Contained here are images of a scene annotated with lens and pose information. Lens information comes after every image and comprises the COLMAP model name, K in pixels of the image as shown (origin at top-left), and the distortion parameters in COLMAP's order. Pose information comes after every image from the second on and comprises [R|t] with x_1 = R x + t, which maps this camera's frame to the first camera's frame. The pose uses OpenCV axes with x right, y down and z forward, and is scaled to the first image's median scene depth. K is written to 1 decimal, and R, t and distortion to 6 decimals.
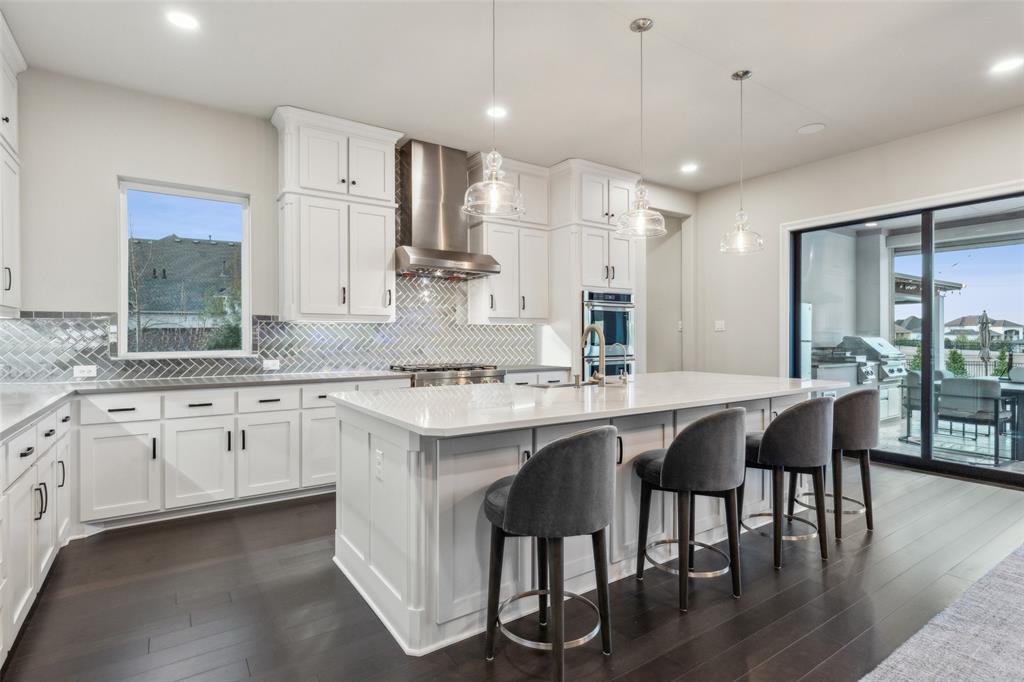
lens RADIAL K [[532.4, 0, 541.3], [0, 532.4, 340.5], [0, 0, 1]] dist [0.016446, 0.001069]
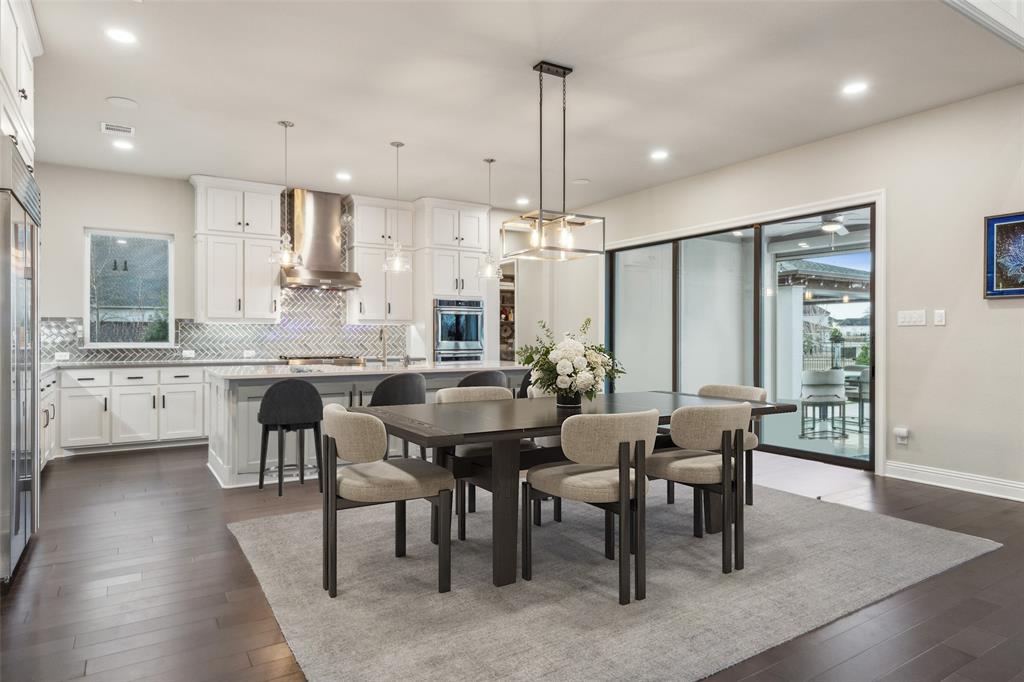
lens RADIAL K [[616.9, 0, 512.7], [0, 616.9, 336.2], [0, 0, 1]] dist [0.058366, -0.003898]
pose [[0.998016, 0.003620, -0.062849, 0.454900], [-0.003877, 0.999985, -0.003965, 0.002384], [0.062834, 0.004200, 0.998015, -0.601161]]
